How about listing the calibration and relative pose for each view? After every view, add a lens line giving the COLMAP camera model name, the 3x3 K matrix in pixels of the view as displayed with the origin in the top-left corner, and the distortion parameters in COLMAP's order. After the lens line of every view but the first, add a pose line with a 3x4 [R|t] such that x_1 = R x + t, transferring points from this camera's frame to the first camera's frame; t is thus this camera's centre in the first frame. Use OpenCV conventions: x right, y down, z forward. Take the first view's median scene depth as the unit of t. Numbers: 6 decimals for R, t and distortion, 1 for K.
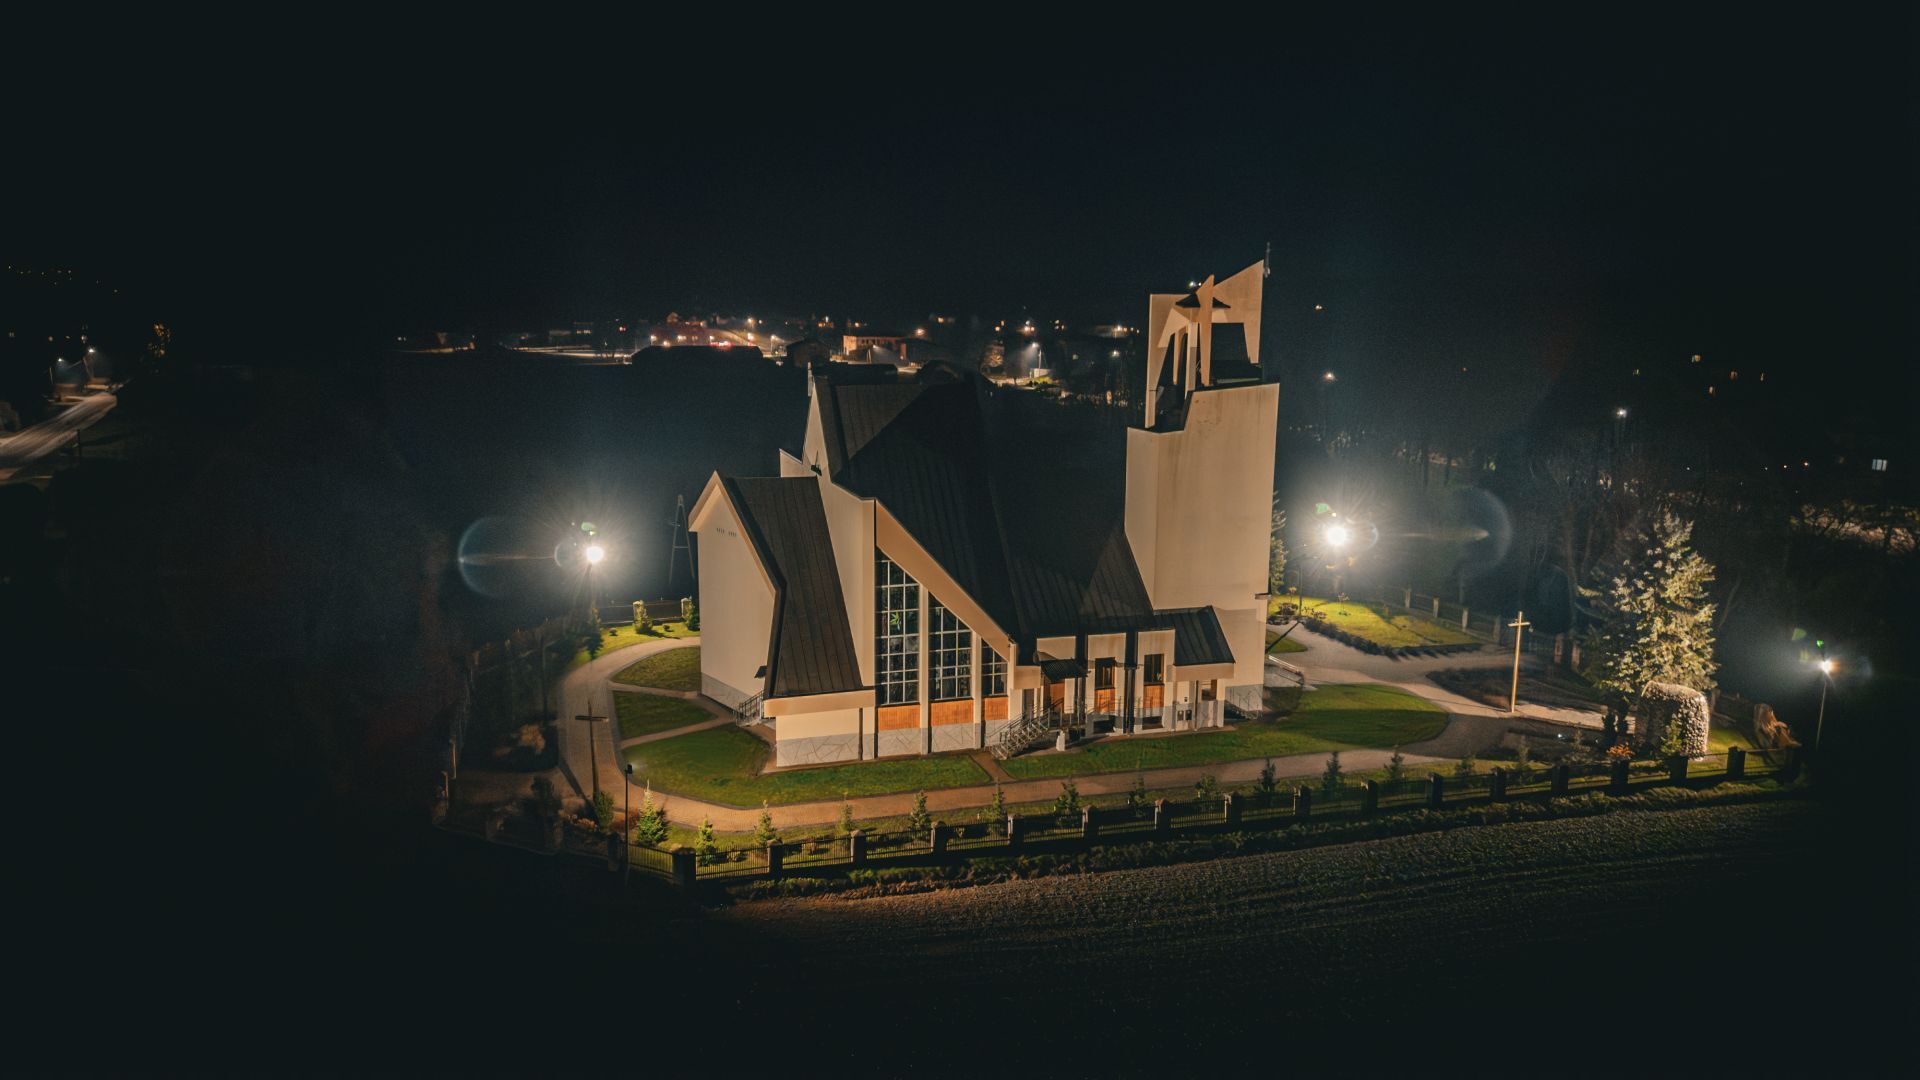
lens RADIAL K [[1363.9, 0, 949.4], [0, 1363.9, 545.9], [0, 0, 1]] dist [0.064656, -0.065772]
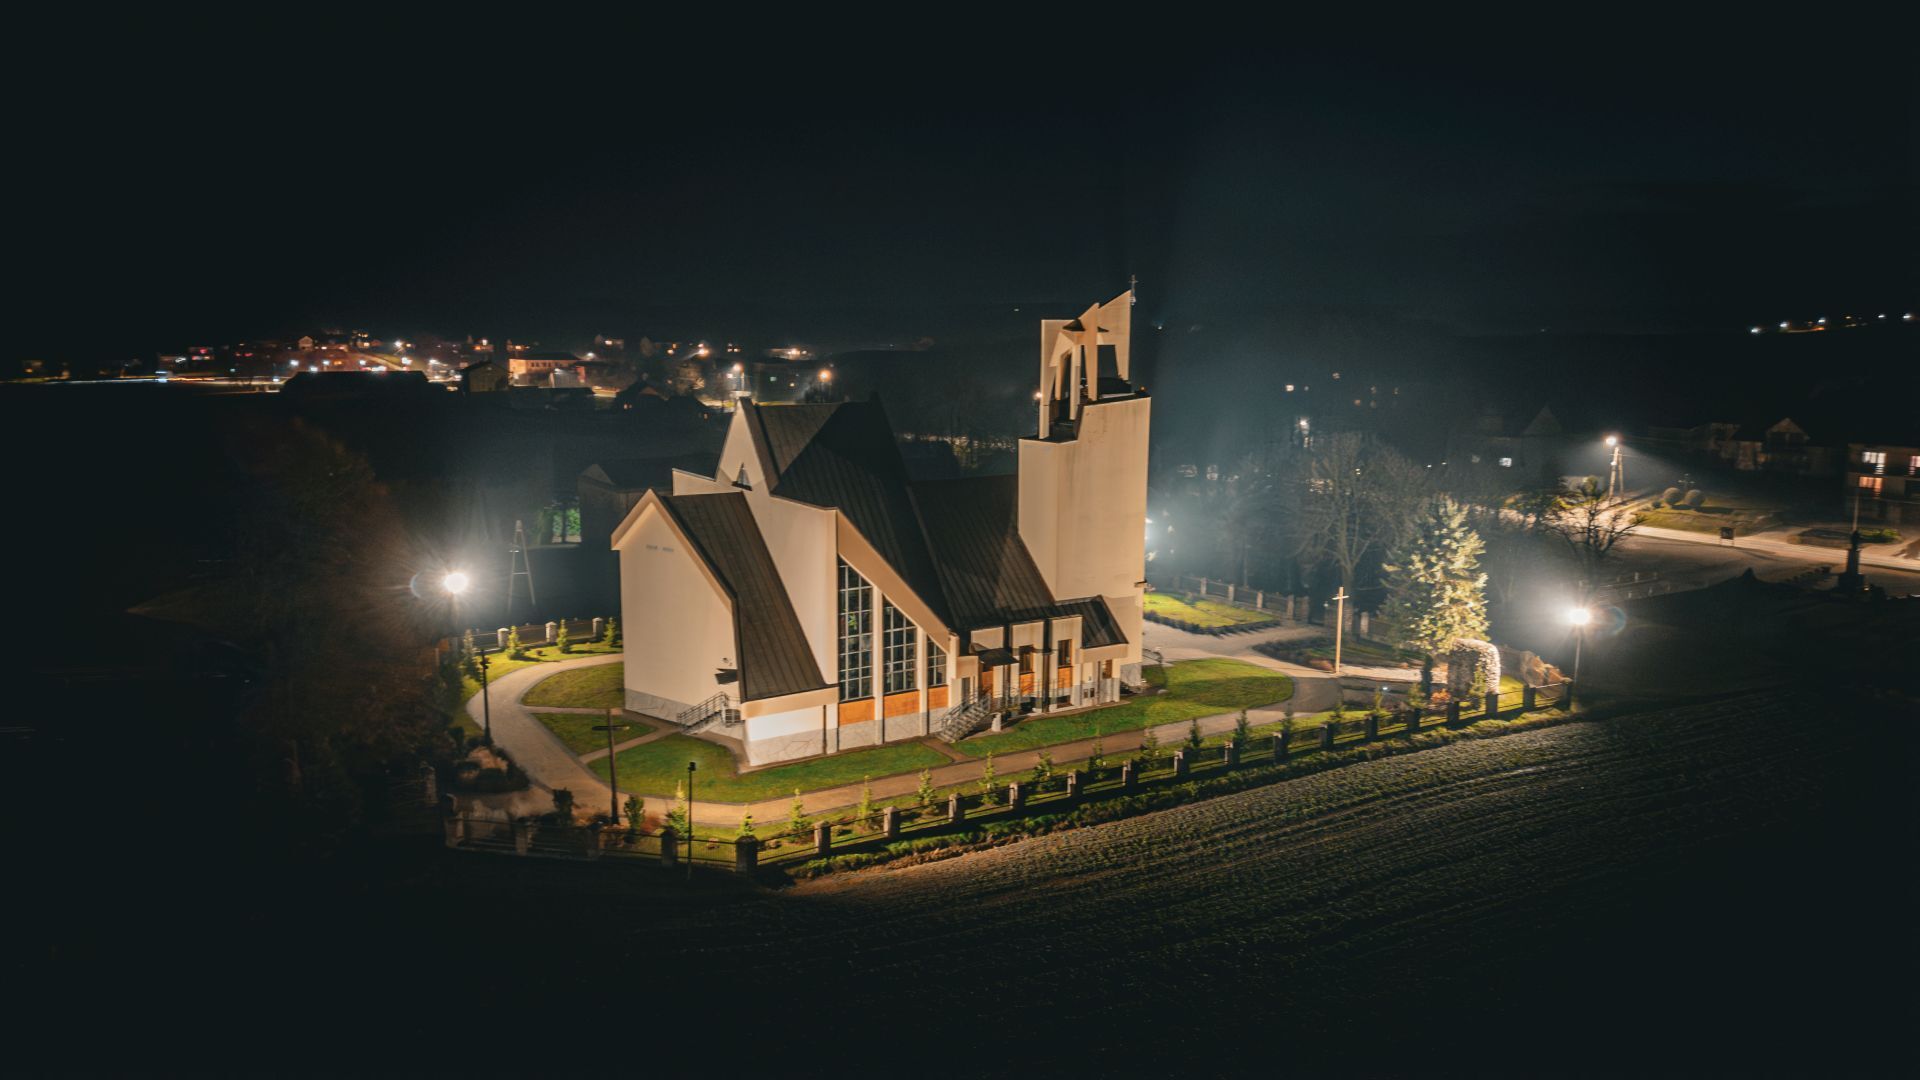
lens RADIAL K [[1363.9, 0, 949.4], [0, 1363.9, 545.9], [0, 0, 1]] dist [0.064656, -0.065772]
pose [[0.966107, -0.042576, 0.254605, -0.222099], [0.046696, 0.998858, -0.010157, 0.009076], [-0.253882, 0.021702, 0.966992, -0.058332]]
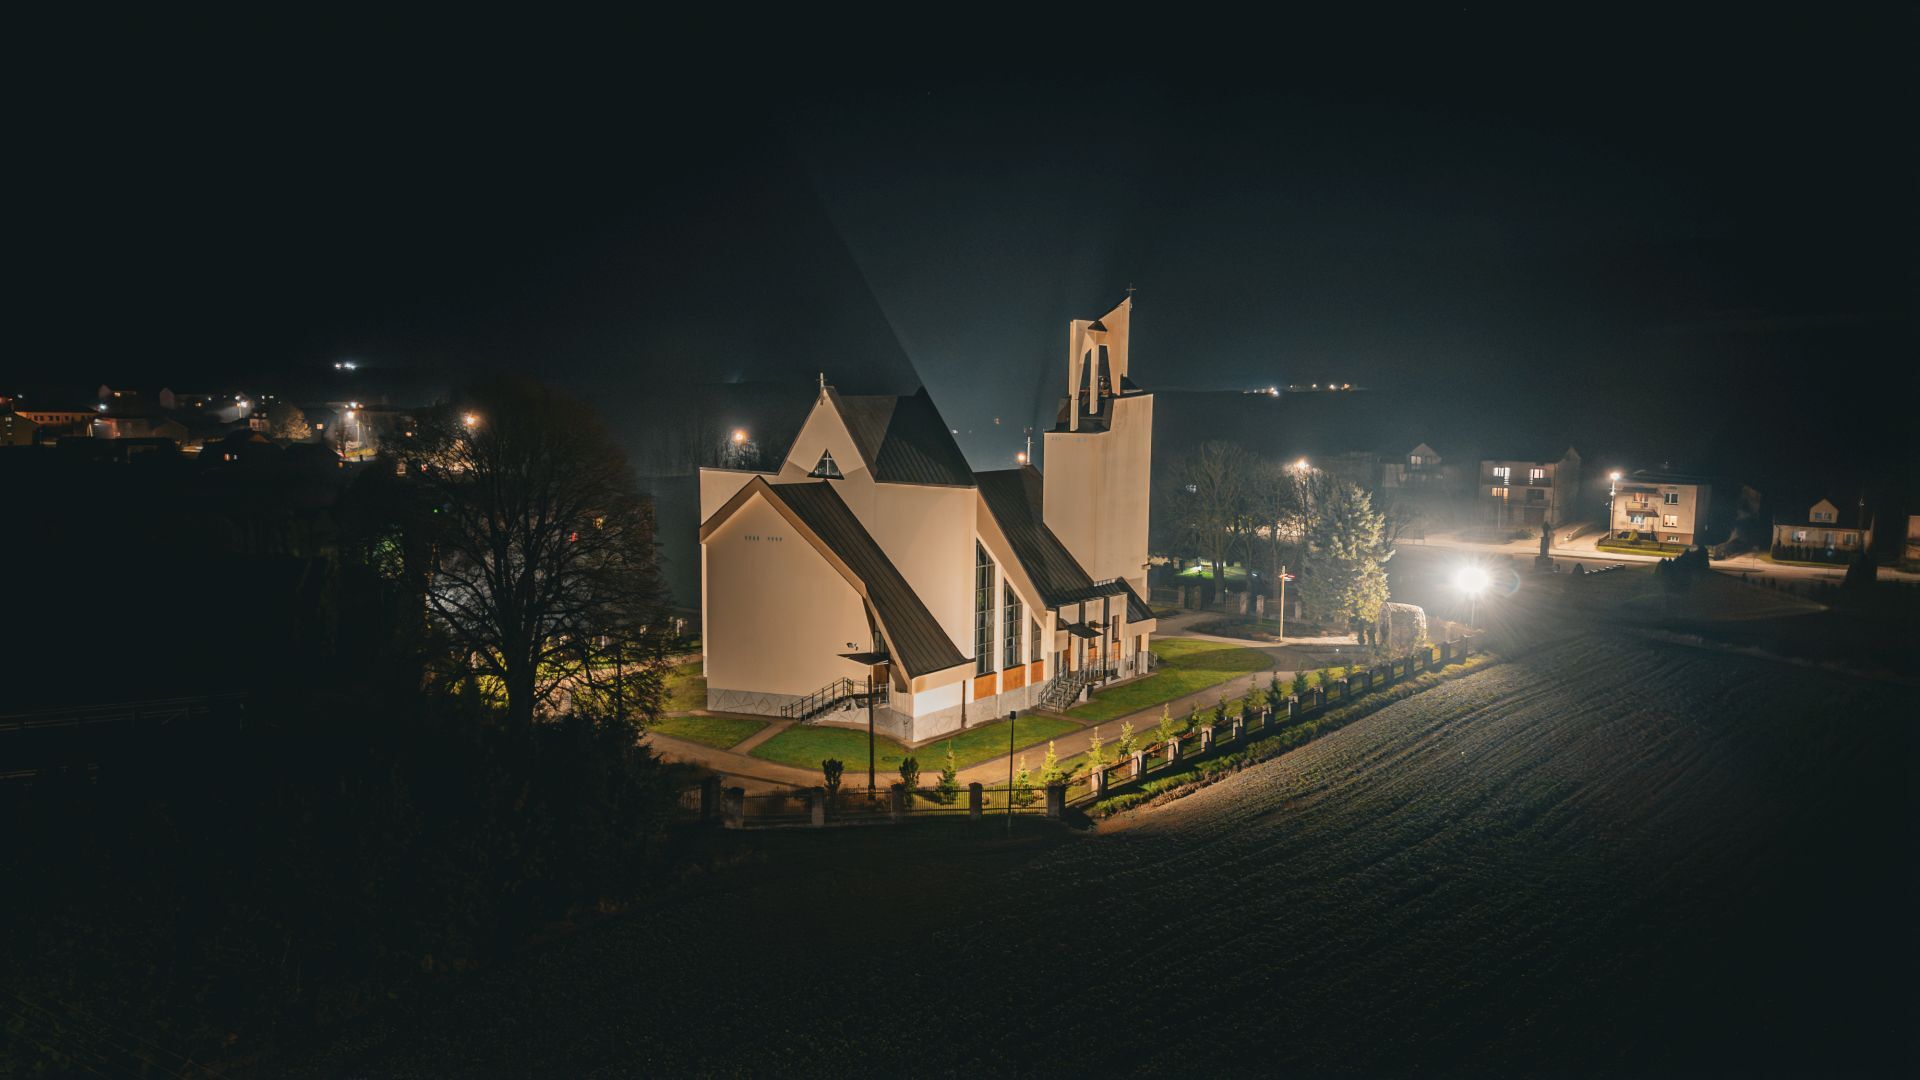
lens RADIAL K [[1363.9, 0, 949.4], [0, 1363.9, 545.9], [0, 0, 1]] dist [0.064656, -0.065772]
pose [[0.819837, -0.059543, 0.569492, -0.647255], [0.095042, 0.994933, -0.032798, 0.043376], [-0.564653, 0.081015, 0.821342, 0.092229]]
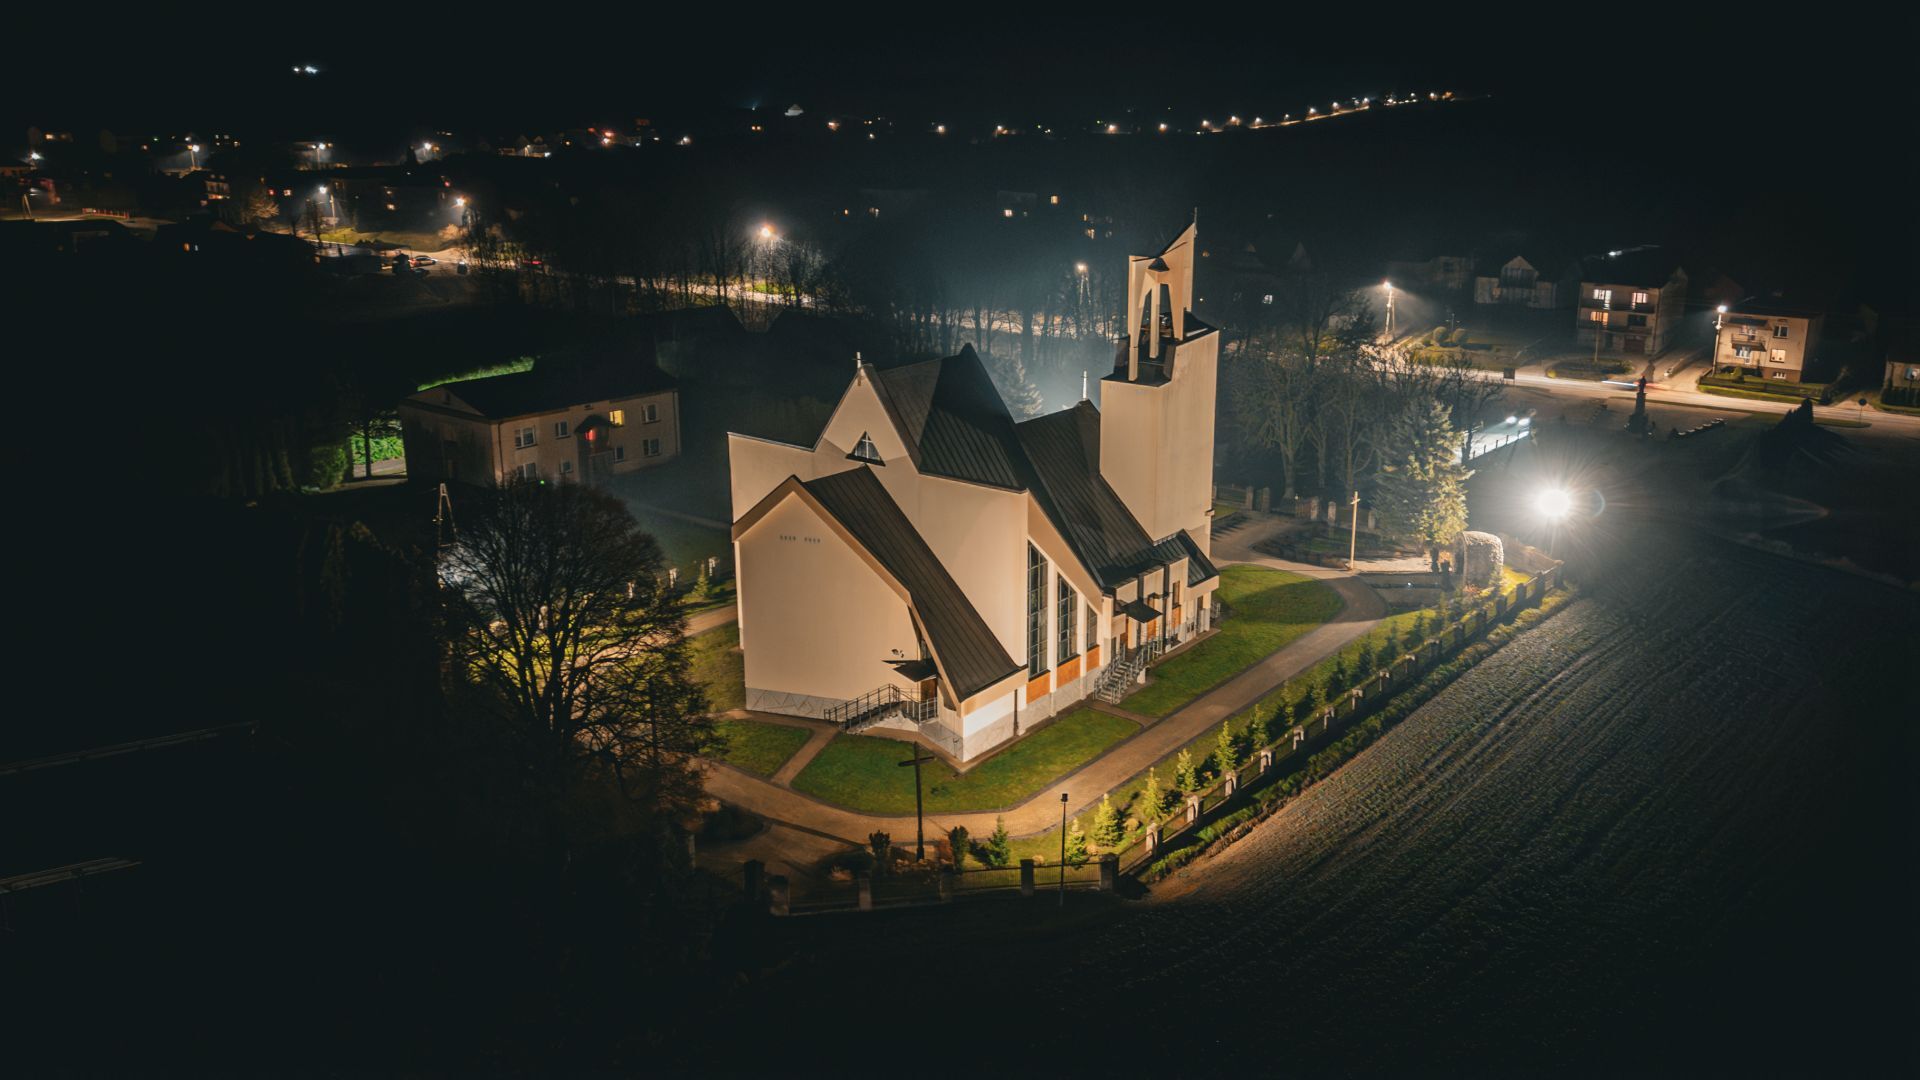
lens RADIAL K [[1497.7, 0, 1048.6], [0, 1497.7, 491.3], [0, 0, 1]] dist [0.078070, -0.089786]
pose [[0.802644, -0.153084, 0.576479, -0.641174], [0.102137, 0.987503, 0.120025, -0.155008], [-0.587649, -0.037457, 0.808248, 0.056646]]
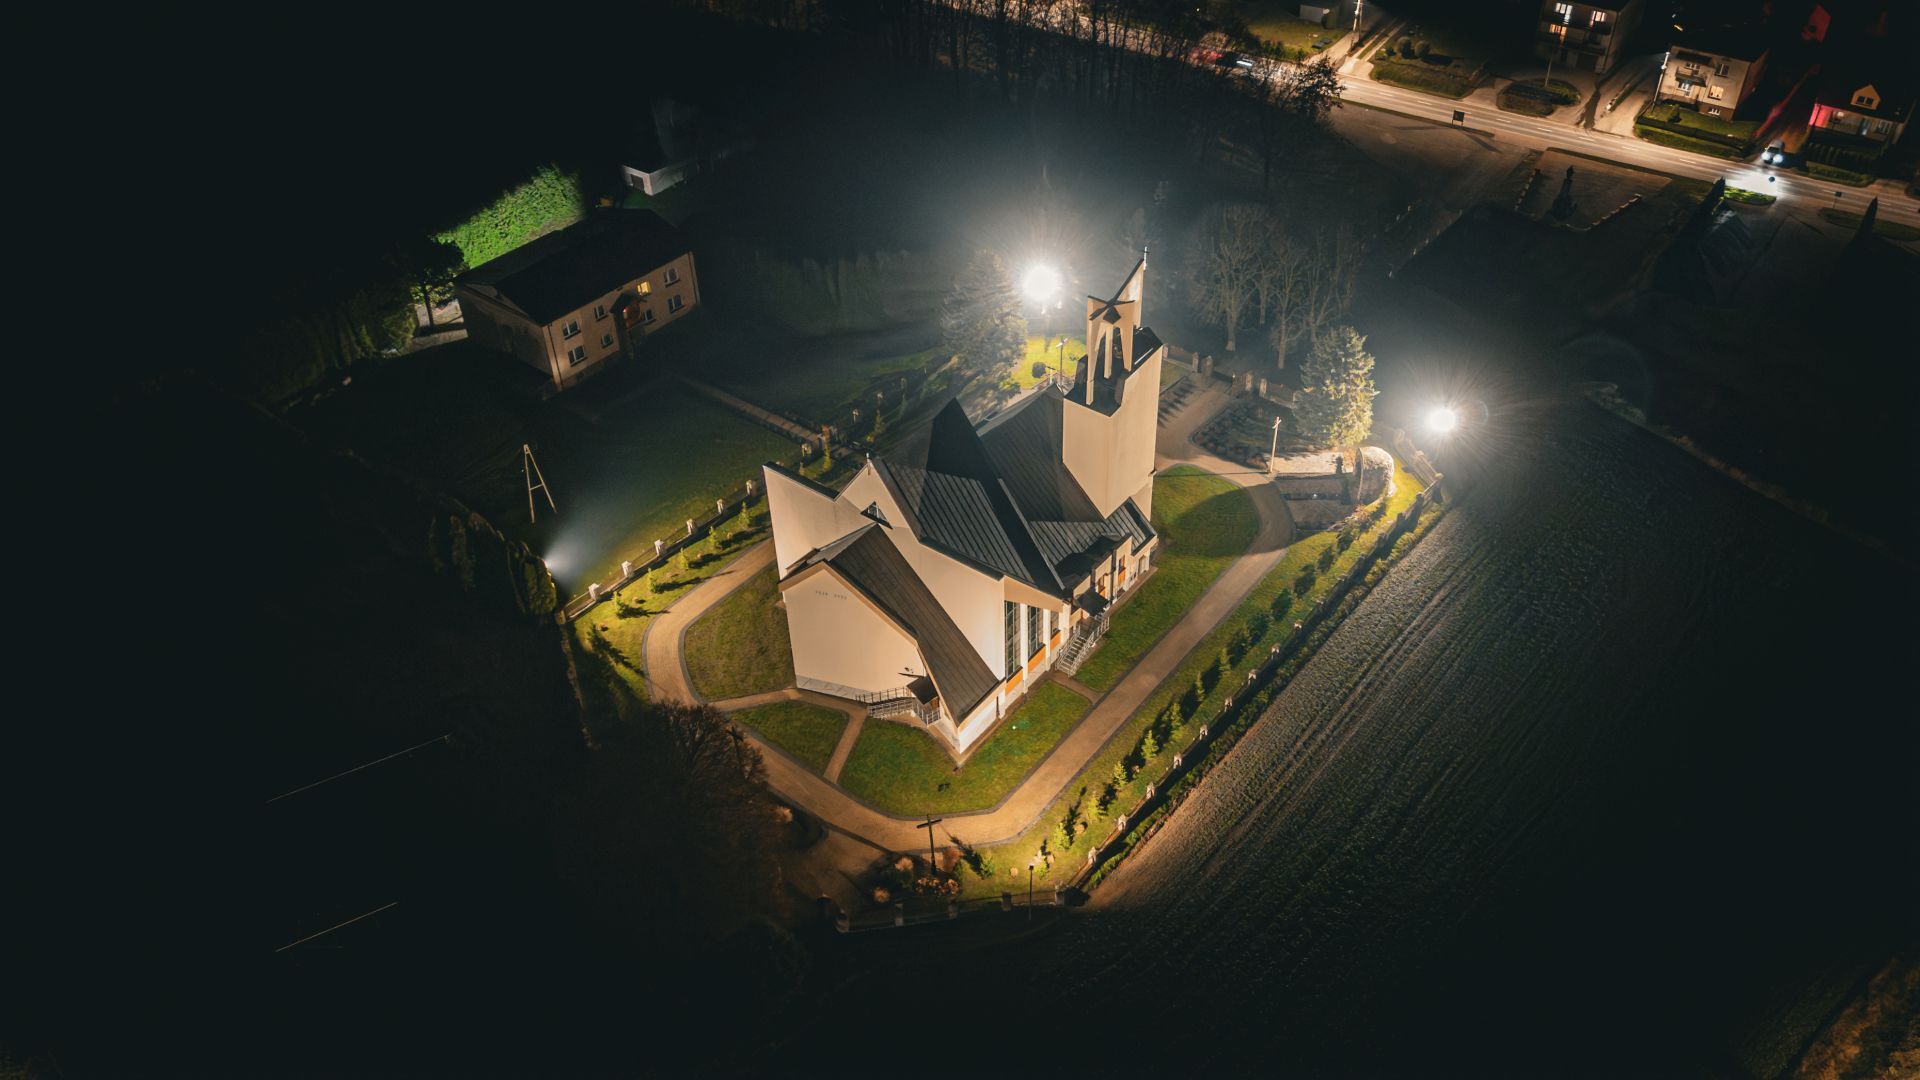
lens RADIAL K [[1464.8, 0, 1025.7], [0, 1464.8, 511.5], [0, 0, 1]] dist [0.084172, -0.091162]
pose [[0.802629, -0.379143, 0.460476, -0.627407], [0.110601, 0.853202, 0.509720, -0.761035], [-0.586135, -0.358187, 0.726738, -0.051999]]
